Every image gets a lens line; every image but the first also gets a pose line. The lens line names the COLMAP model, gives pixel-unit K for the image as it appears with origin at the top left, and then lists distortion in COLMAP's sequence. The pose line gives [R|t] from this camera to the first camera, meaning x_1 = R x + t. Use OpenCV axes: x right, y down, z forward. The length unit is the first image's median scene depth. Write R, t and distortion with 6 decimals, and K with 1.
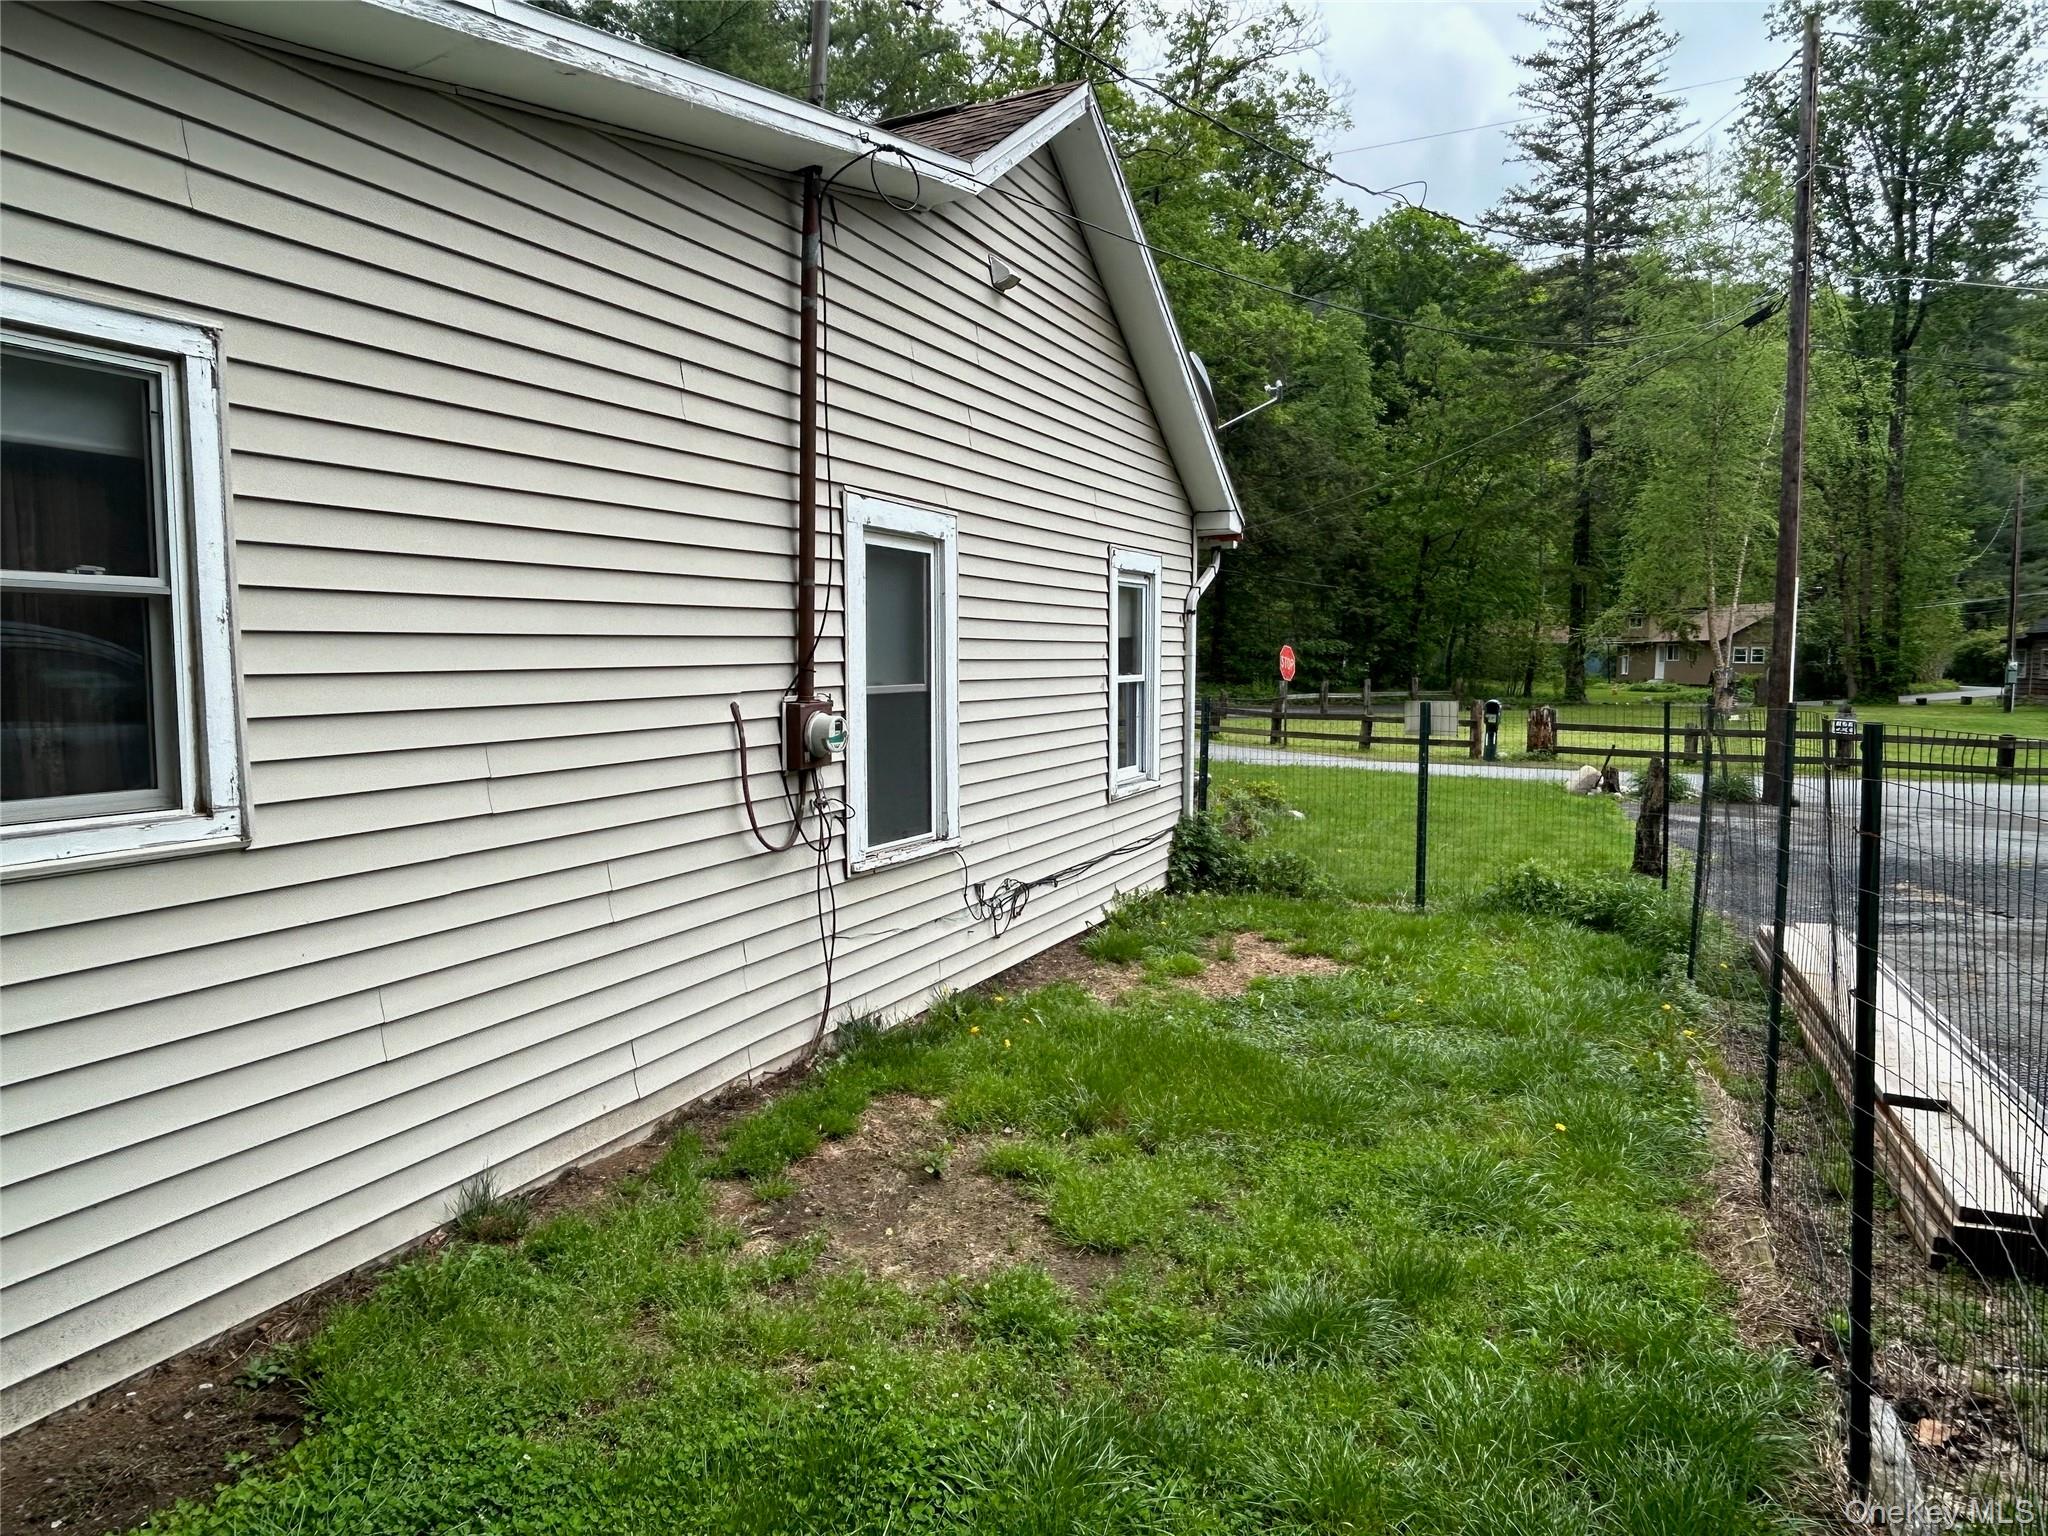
lens RADIAL K [[1361.1, 0, 1024.0], [0, 1361.1, 768.0], [0, 0, 1]] dist [-0.056626, 0.065913]
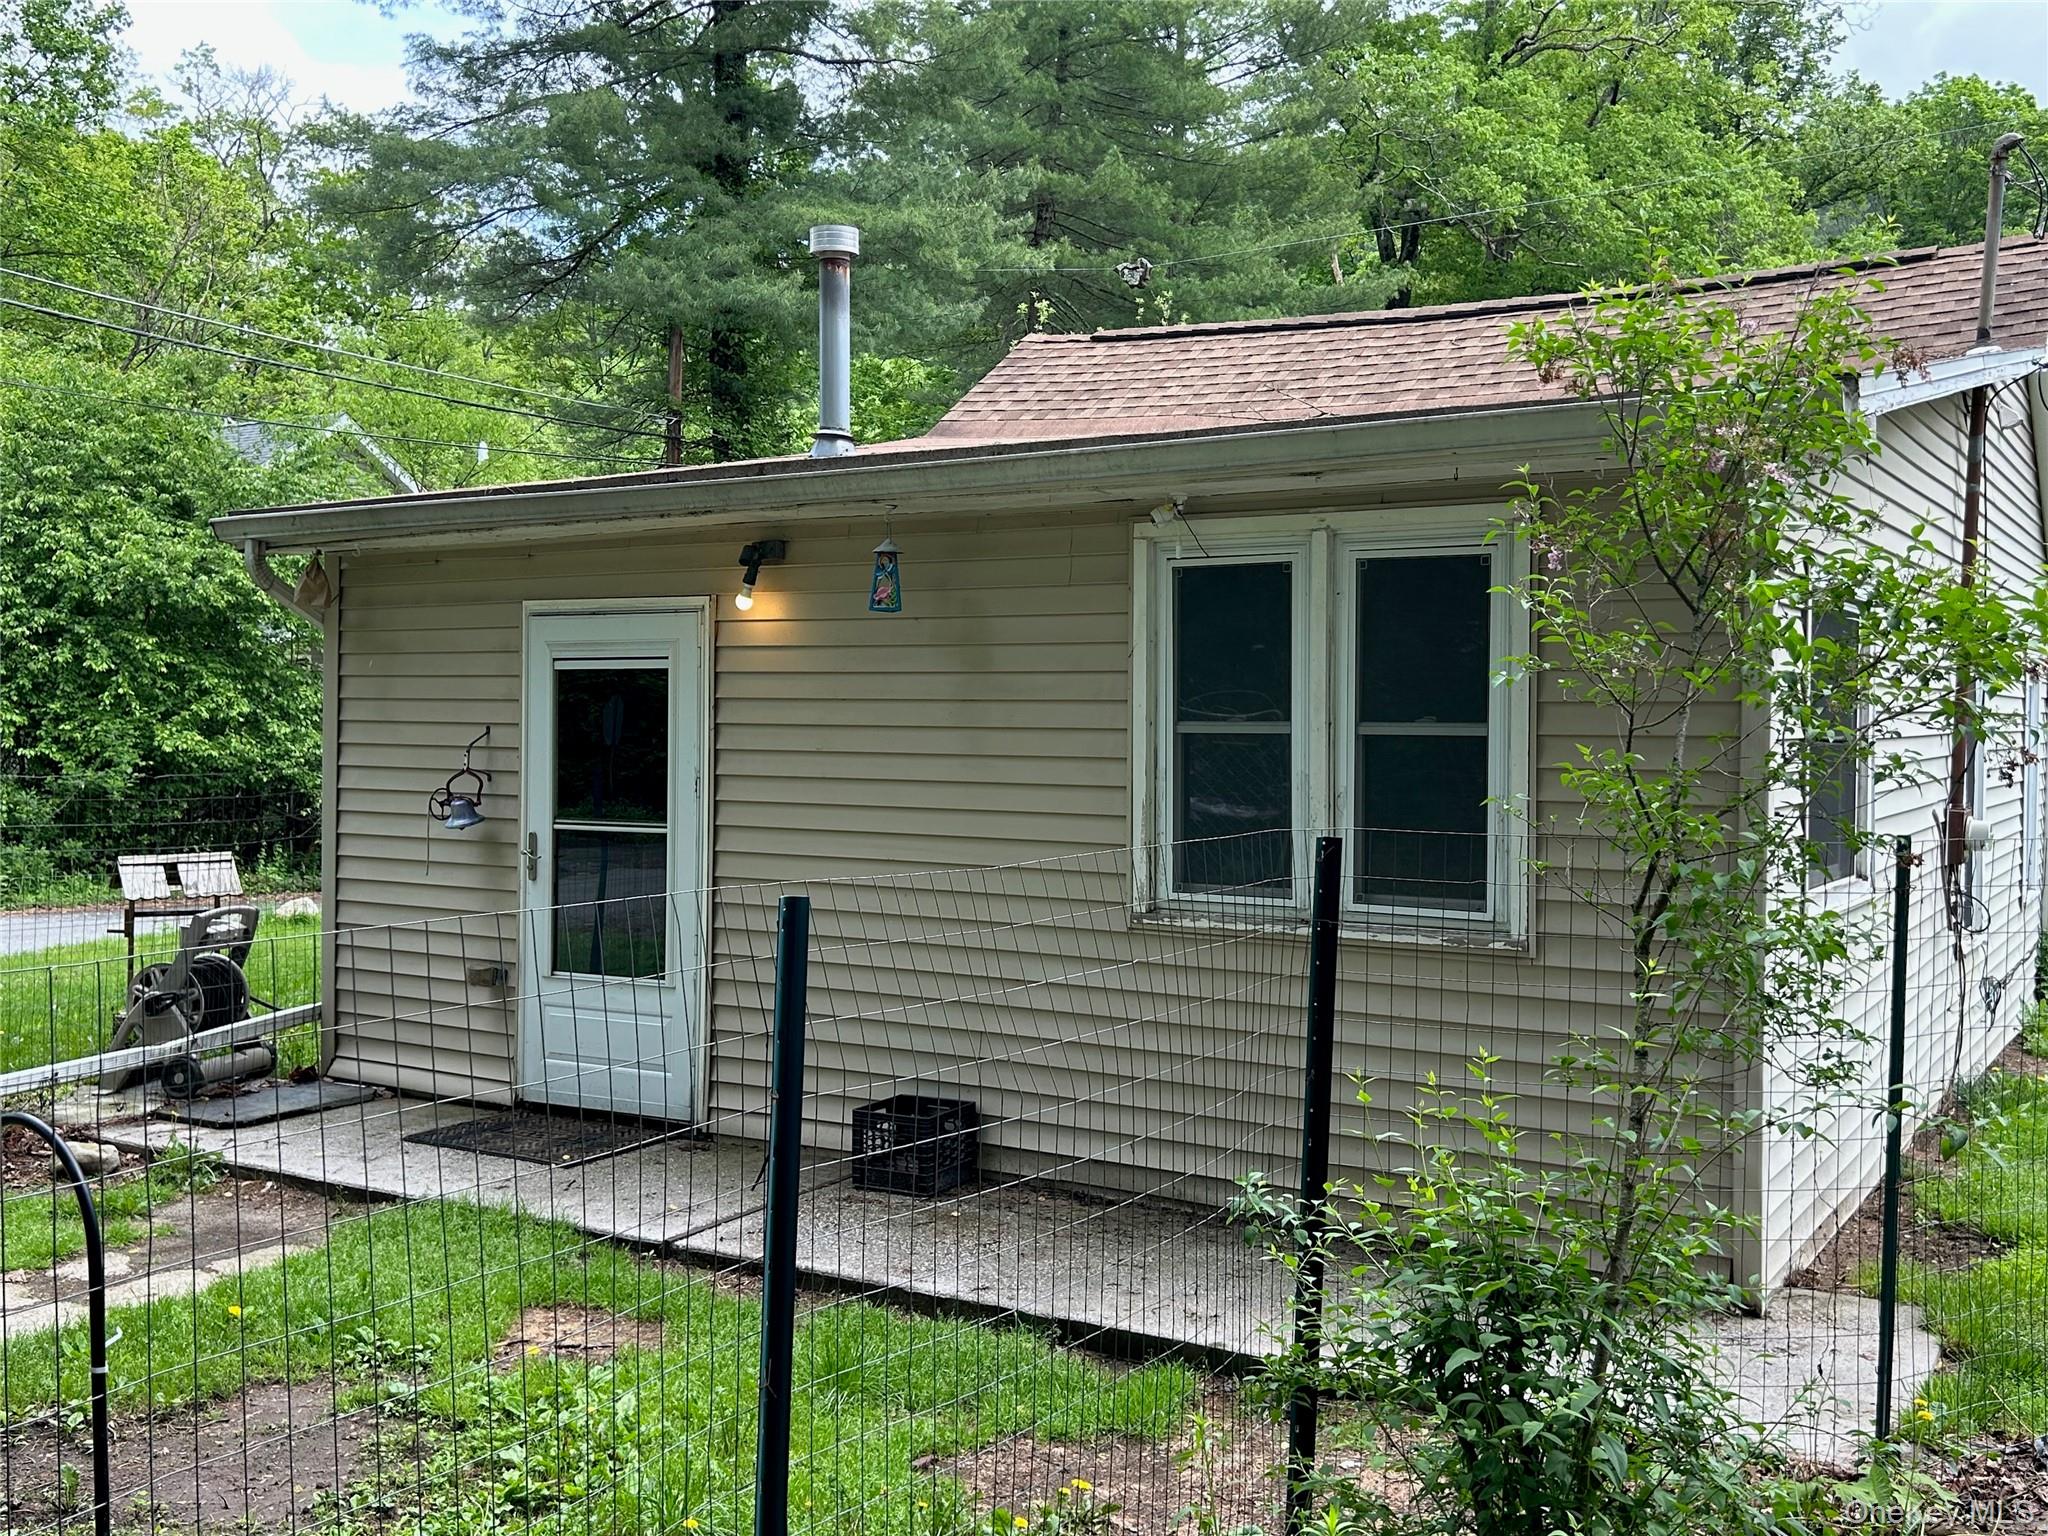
lens RADIAL K [[1955.6, 0, 1024.0], [0, 1955.6, 768.0], [0, 0, 1]] dist [0.073813, -0.119776]
pose [[0.989856, 0.012623, -0.141509, -0.057921], [-0.020736, 0.998215, -0.056005, 0.000797], [0.140550, 0.058371, 0.988351, -0.062815]]
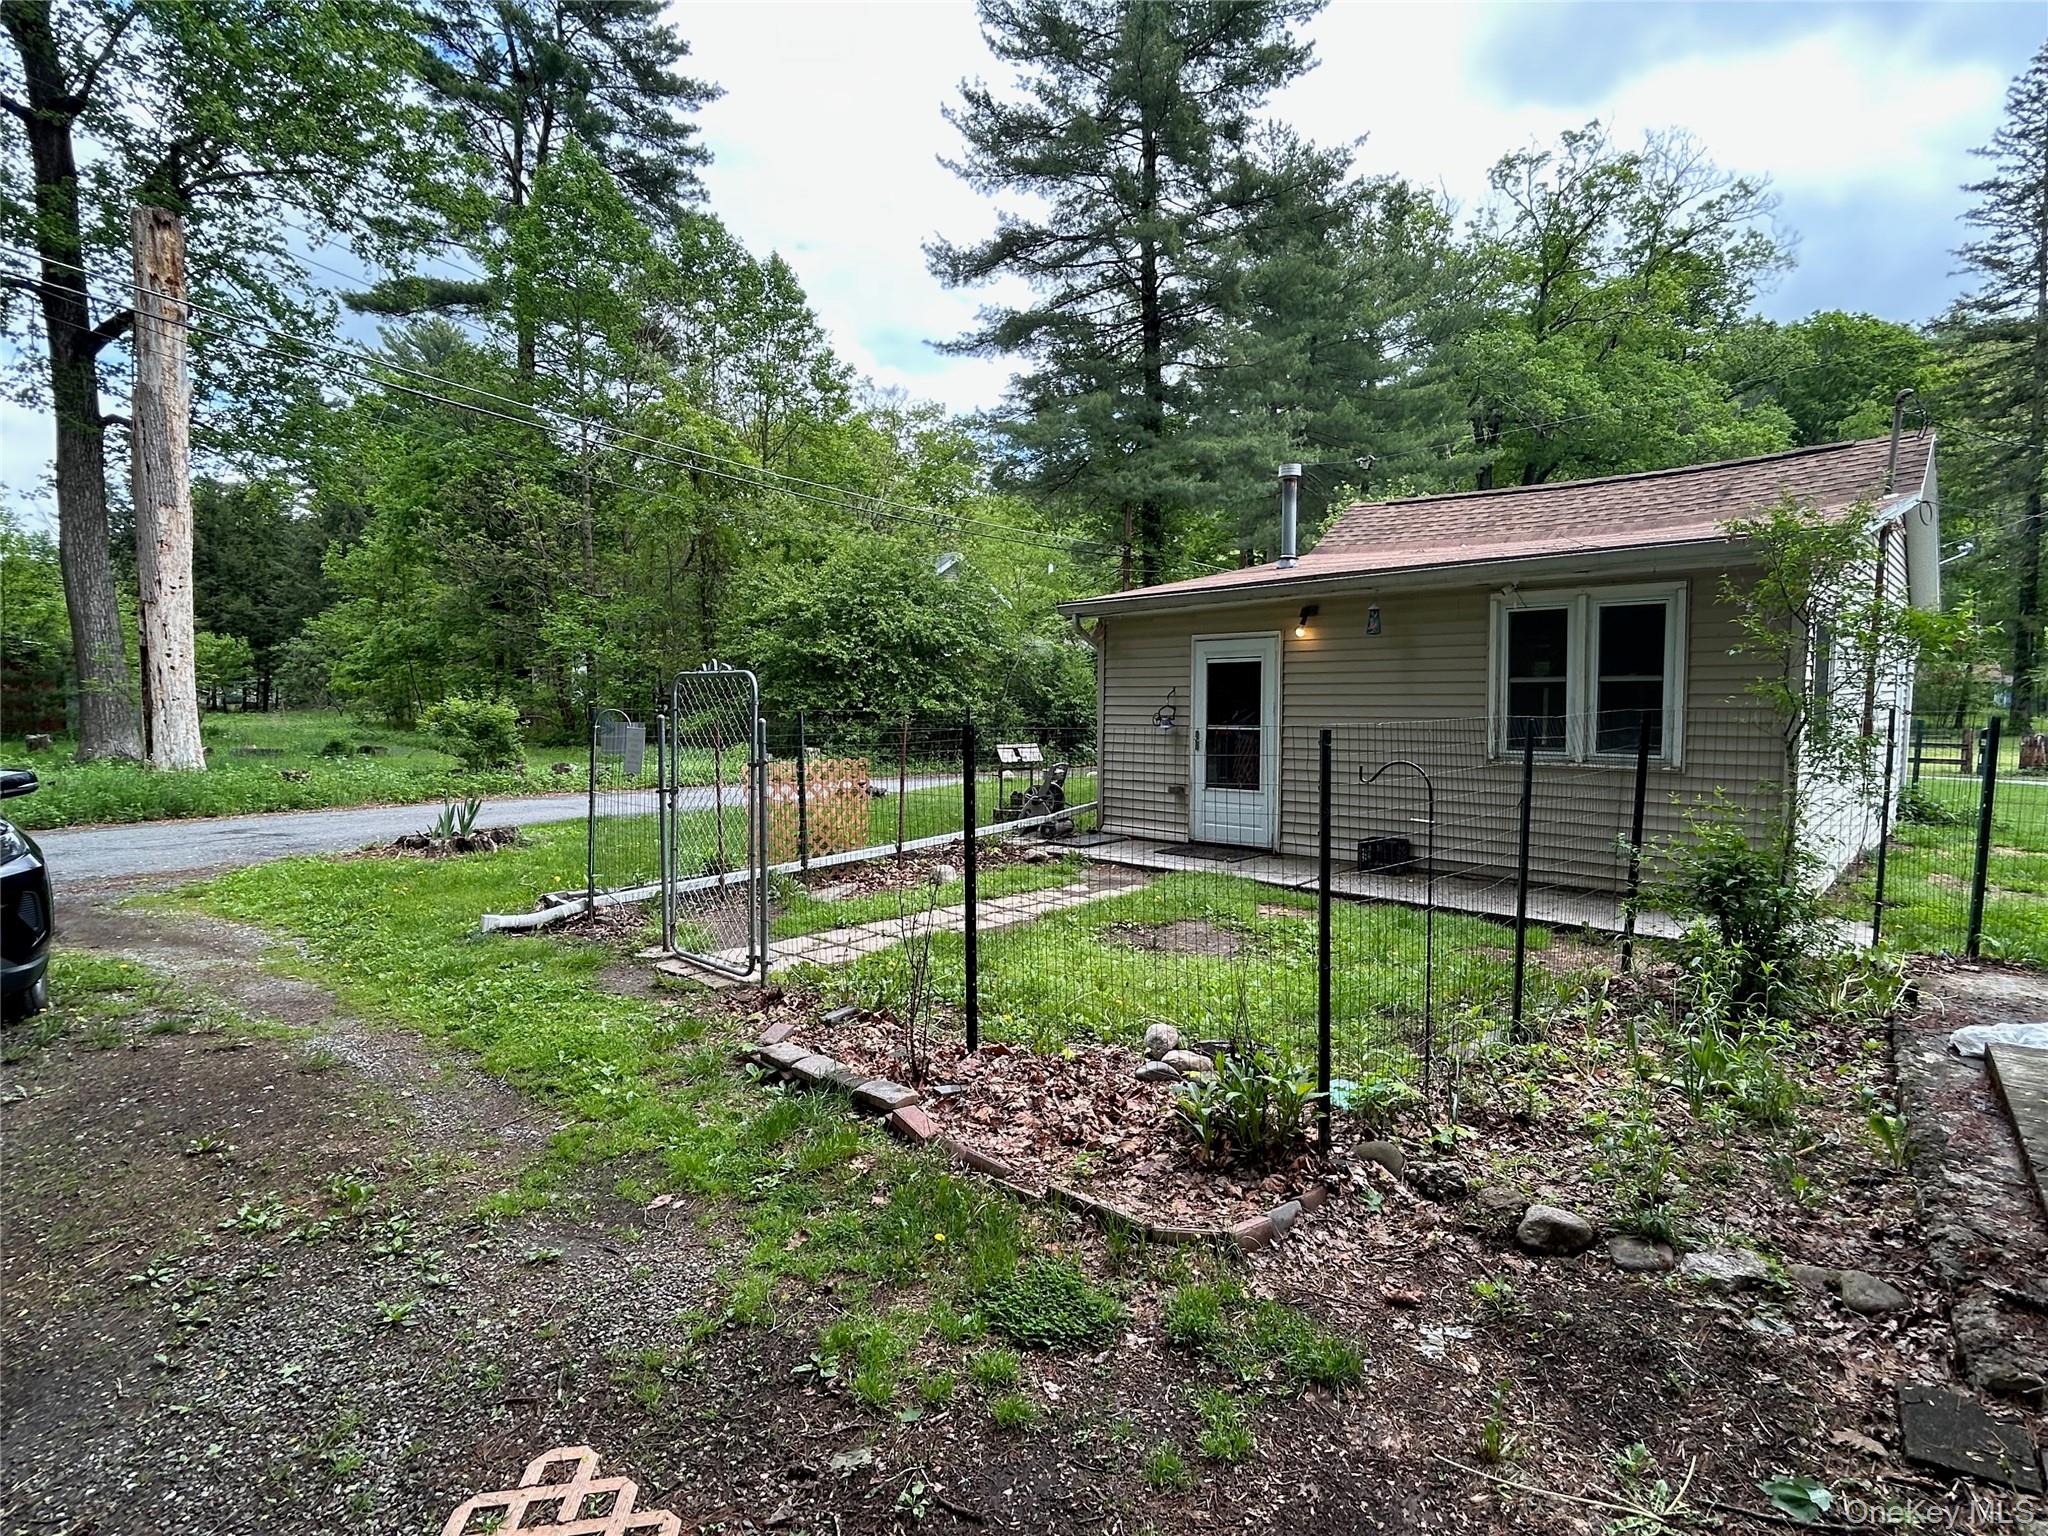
lens RADIAL K [[1010.0, 0, 1024.0], [0, 1010.0, 768.0], [0, 0, 1]] dist [-0.002890, -0.000332]
pose [[0.935060, 0.021824, -0.353817, -0.082385], [-0.025331, 0.999665, -0.005282, 0.007537], [0.353583, 0.013901, 0.935300, -0.110992]]
